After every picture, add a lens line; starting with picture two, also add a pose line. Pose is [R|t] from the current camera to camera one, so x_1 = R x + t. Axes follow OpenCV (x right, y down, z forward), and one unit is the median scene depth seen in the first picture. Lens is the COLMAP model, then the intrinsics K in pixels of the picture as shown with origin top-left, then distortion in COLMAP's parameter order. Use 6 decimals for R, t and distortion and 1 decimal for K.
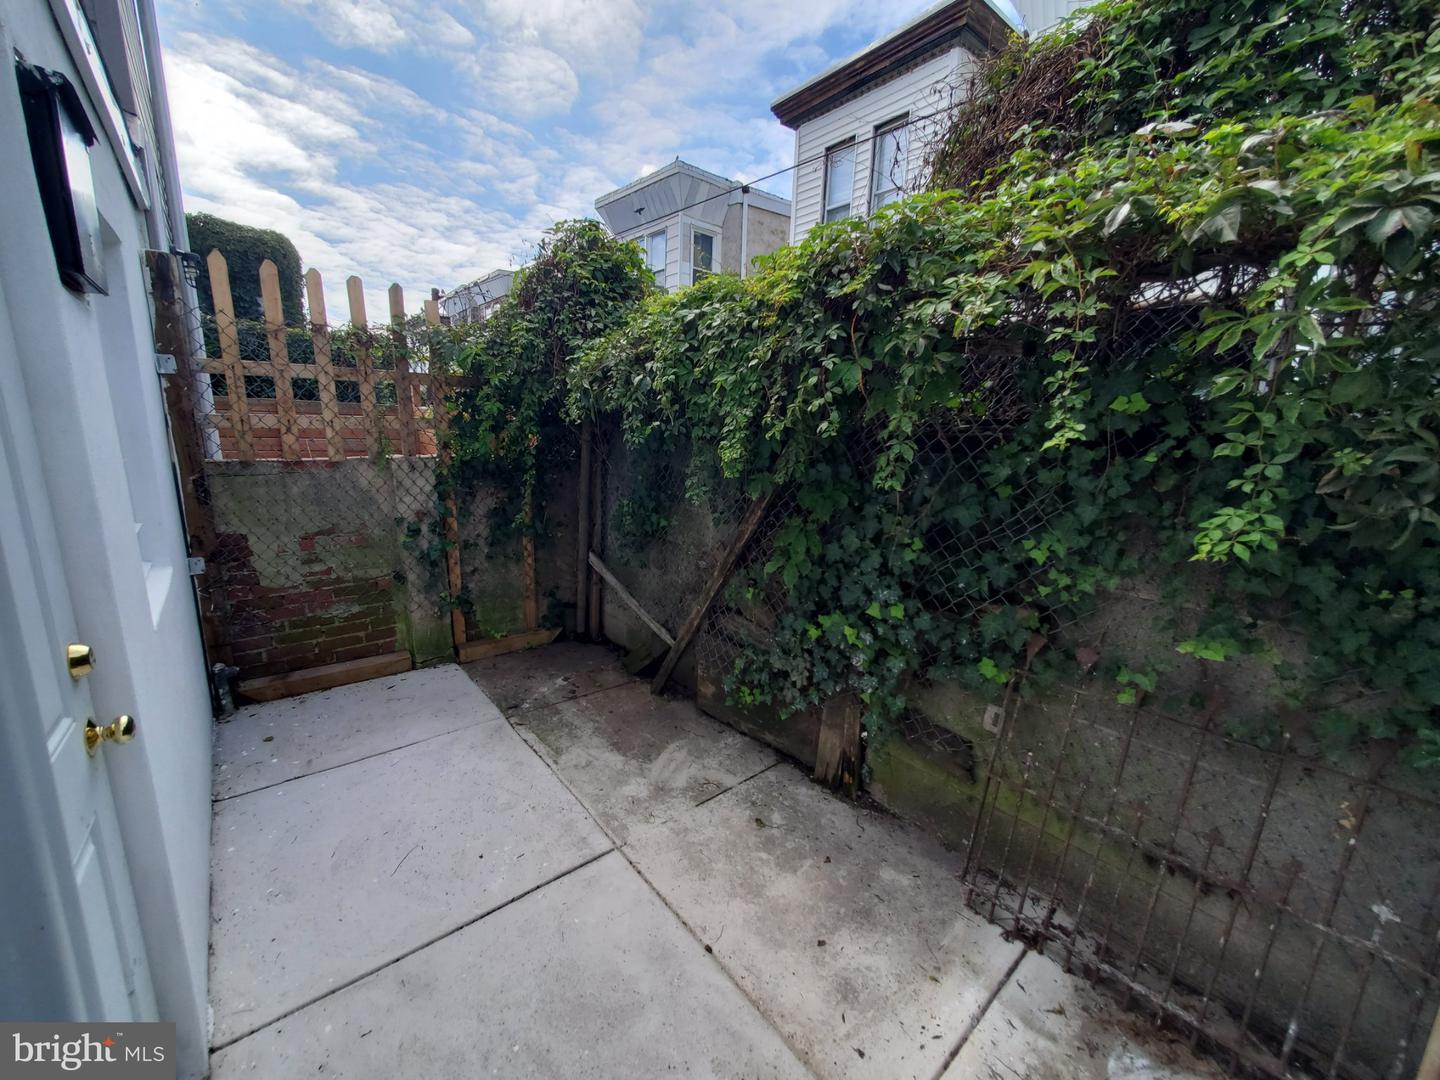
lens RADIAL K [[566.0, 0, 712.1], [0, 566.0, 549.4], [0, 0, 1]] dist [0.011627, -0.005759]
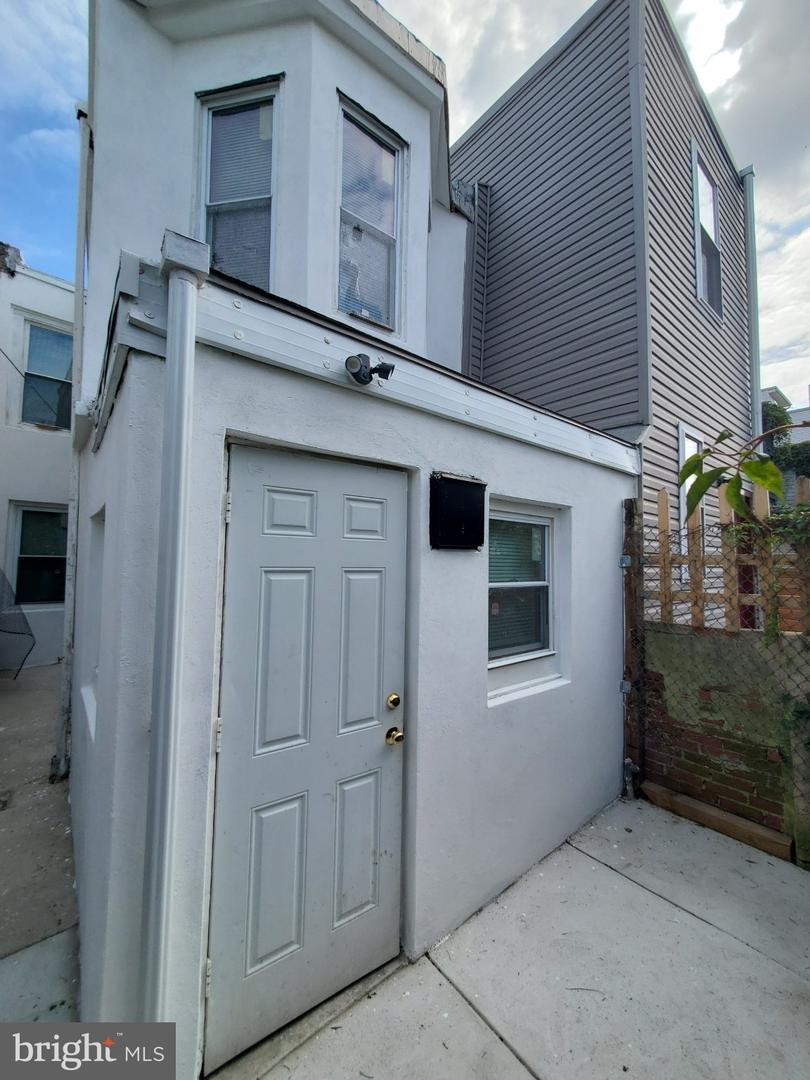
lens RADIAL K [[424.5, 0, 401.6], [0, 424.5, 534.1], [0, 0, 1]] dist [0.011627, -0.005759]
pose [[-0.016514, -0.098154, -0.995034, 0.263989], [-0.228144, 0.969287, -0.091828, -0.113592], [0.973487, 0.225494, -0.038400, 0.317573]]
